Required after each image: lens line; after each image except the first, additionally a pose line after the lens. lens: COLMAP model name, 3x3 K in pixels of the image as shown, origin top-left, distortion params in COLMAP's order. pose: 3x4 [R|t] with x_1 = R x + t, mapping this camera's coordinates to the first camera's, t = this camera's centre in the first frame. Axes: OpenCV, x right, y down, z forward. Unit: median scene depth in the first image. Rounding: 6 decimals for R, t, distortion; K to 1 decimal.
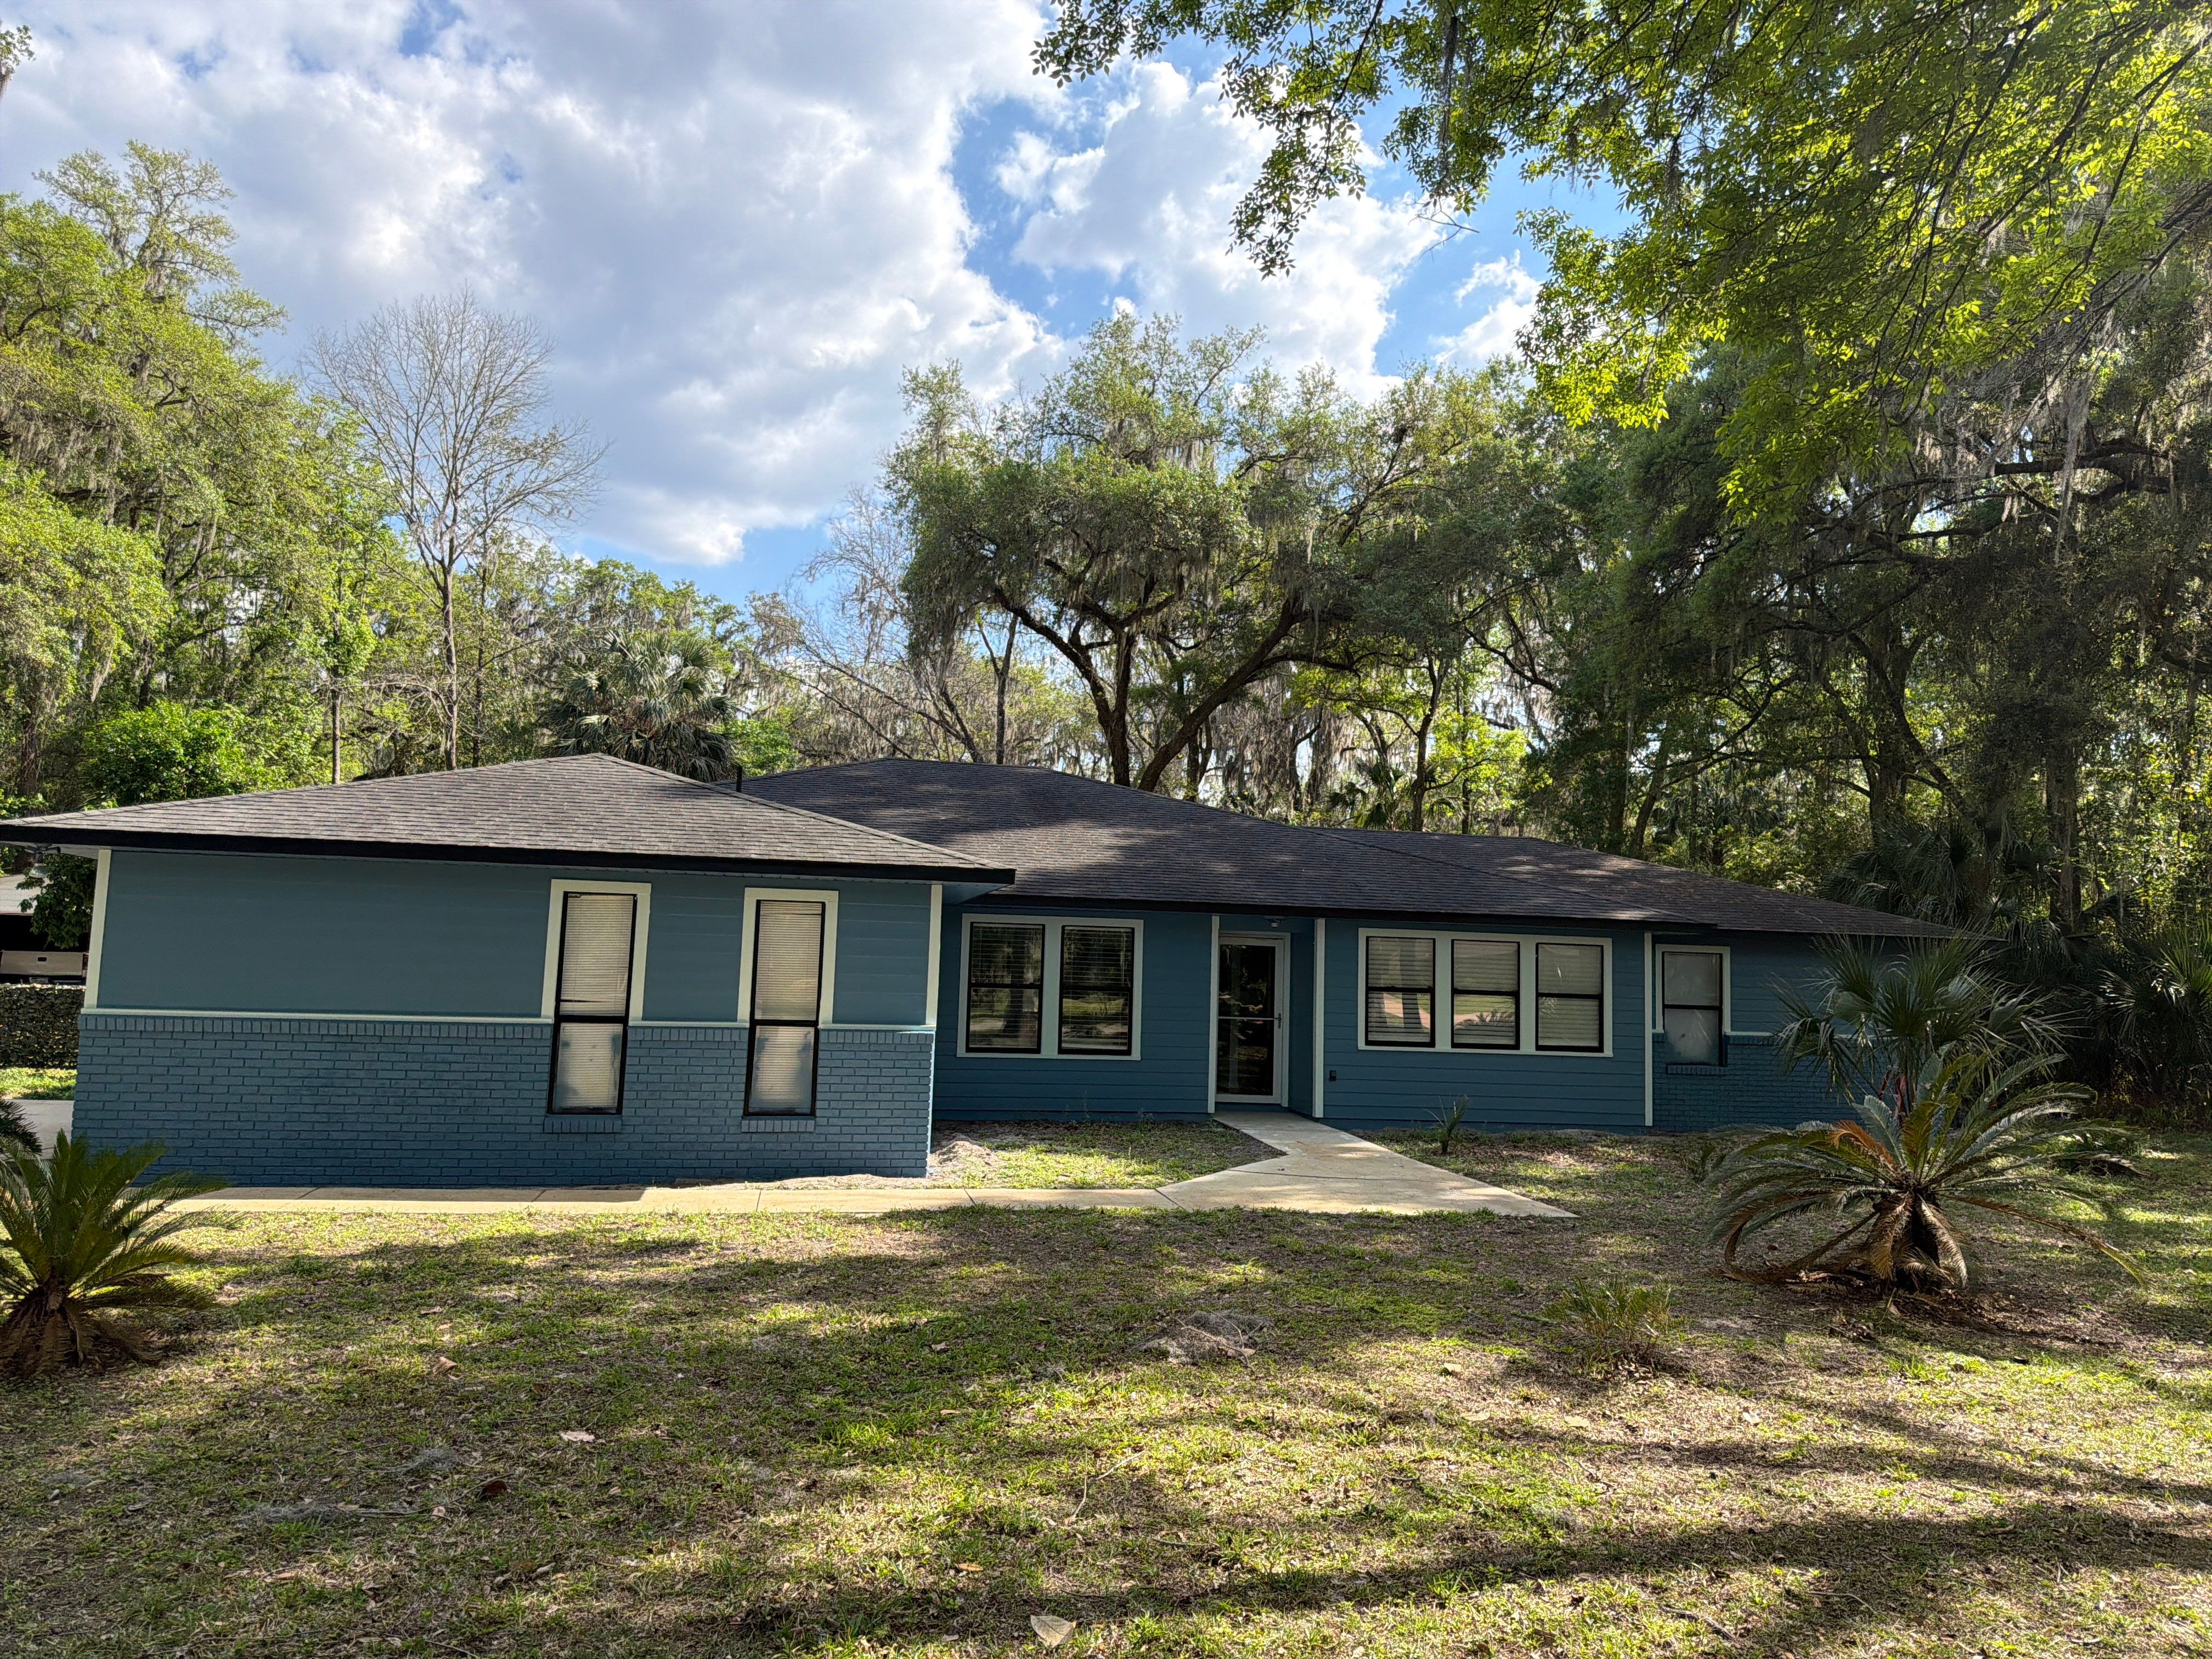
lens RADIAL K [[1608.8, 0, 1097.8], [0, 1608.8, 811.0], [0, 0, 1]] dist [0.081812, -0.108912]
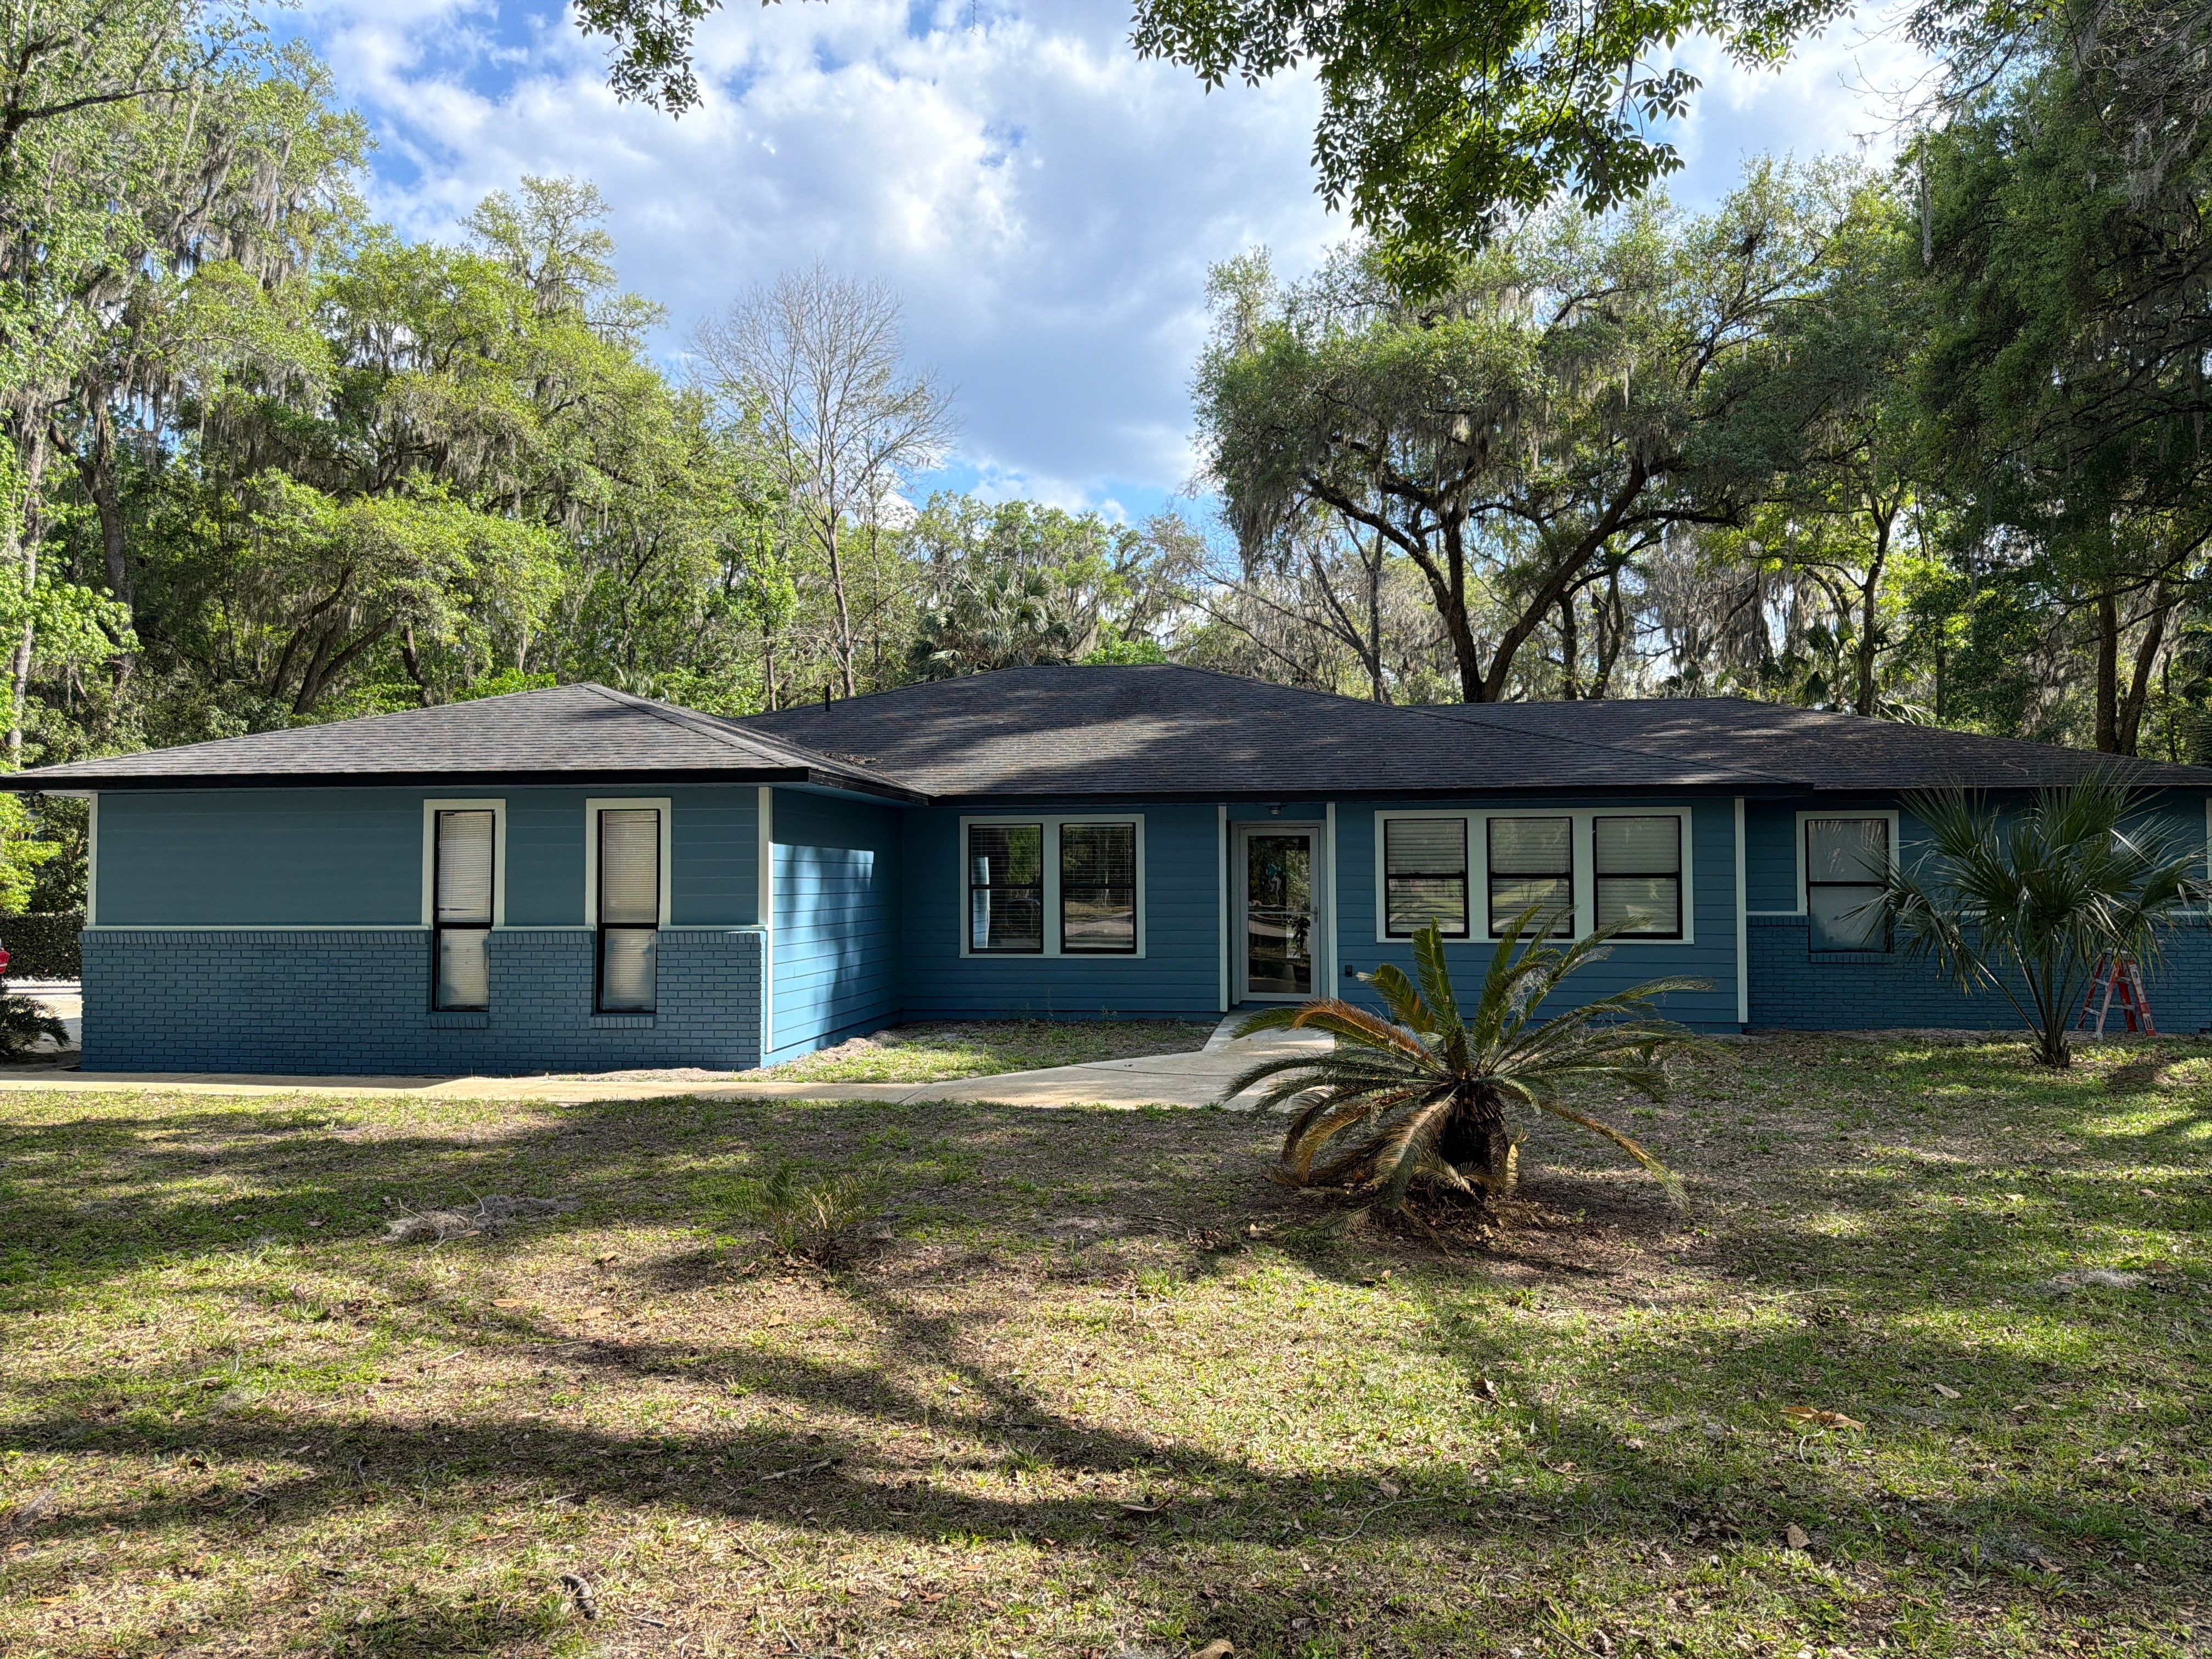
lens RADIAL K [[1625.3, 0, 1104.8], [0, 1625.3, 829.5], [0, 0, 1]] dist [0.081393, -0.068023]
pose [[0.937102, -0.046832, -0.345899, 0.272624], [0.067982, 0.996470, 0.049260, 0.021956], [0.342371, -0.069676, 0.936978, 0.064628]]
